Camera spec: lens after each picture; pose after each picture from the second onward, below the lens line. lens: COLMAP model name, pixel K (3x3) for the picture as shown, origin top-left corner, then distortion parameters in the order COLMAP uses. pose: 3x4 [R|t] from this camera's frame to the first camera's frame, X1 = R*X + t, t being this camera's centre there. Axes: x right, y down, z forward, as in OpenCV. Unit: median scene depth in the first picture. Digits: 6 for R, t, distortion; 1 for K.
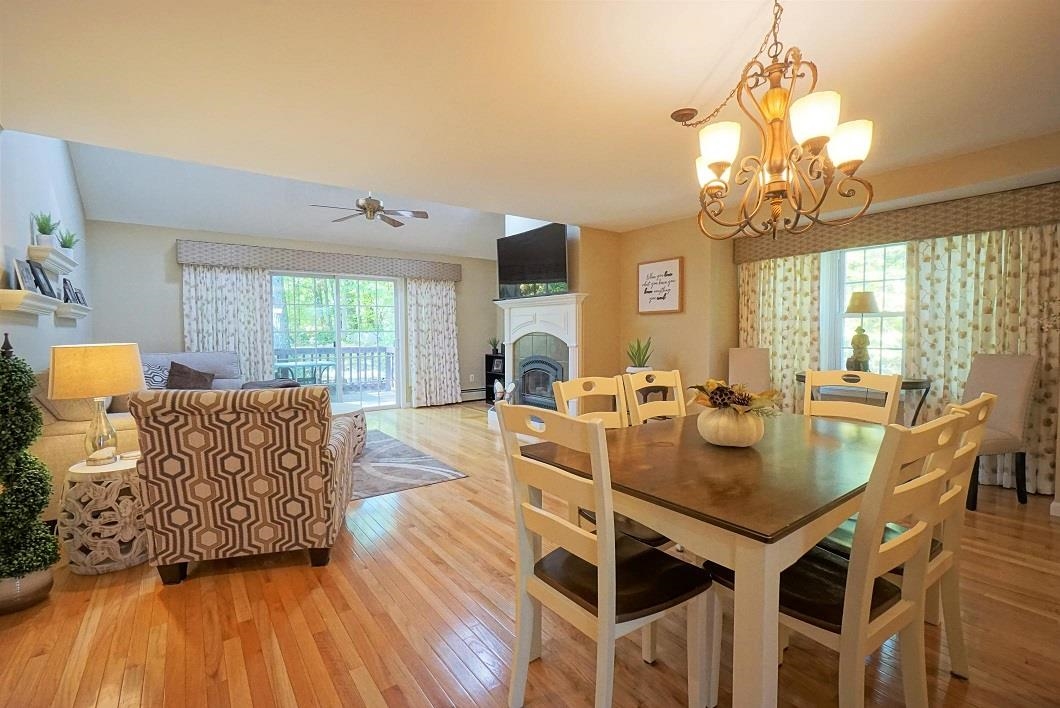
lens RADIAL K [[462.0, 0, 524.1], [0, 462.0, 350.8], [0, 0, 1]] dist [0.000434, 0.000179]
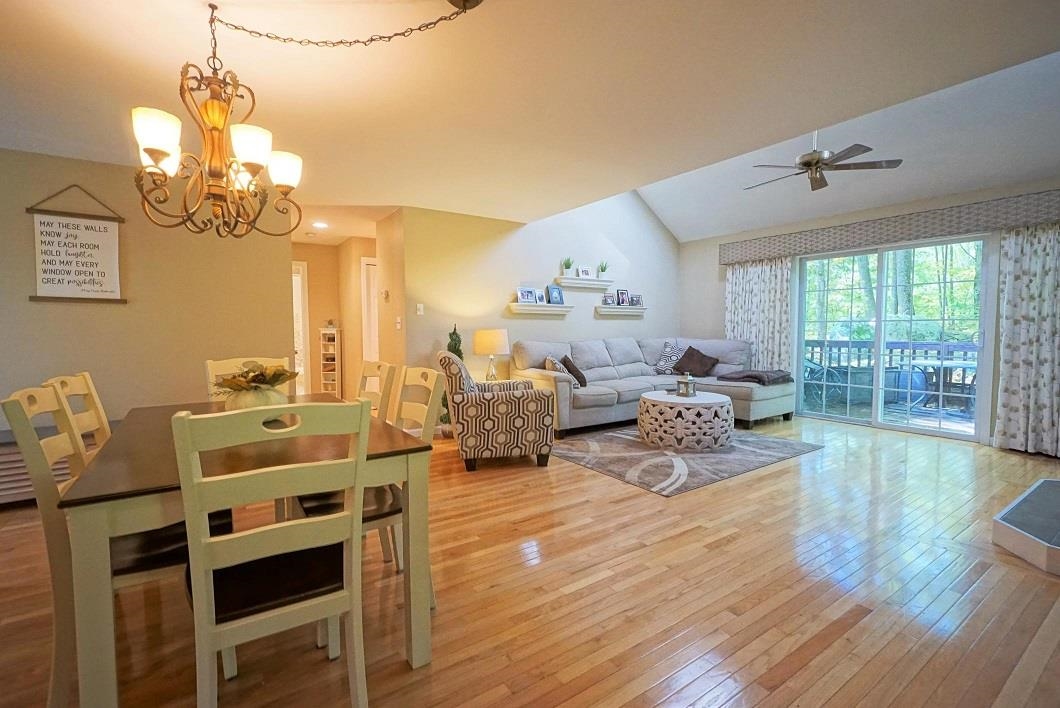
lens RADIAL K [[476.7, 0, 530.0], [0, 476.7, 354.0], [0, 0, 1]] dist [0.000930, 0.000122]
pose [[-0.029475, 0.061291, -0.997685, 0.751528], [-0.037684, 0.997341, 0.062383, -0.026225], [0.998855, 0.039436, -0.027087, 0.810514]]
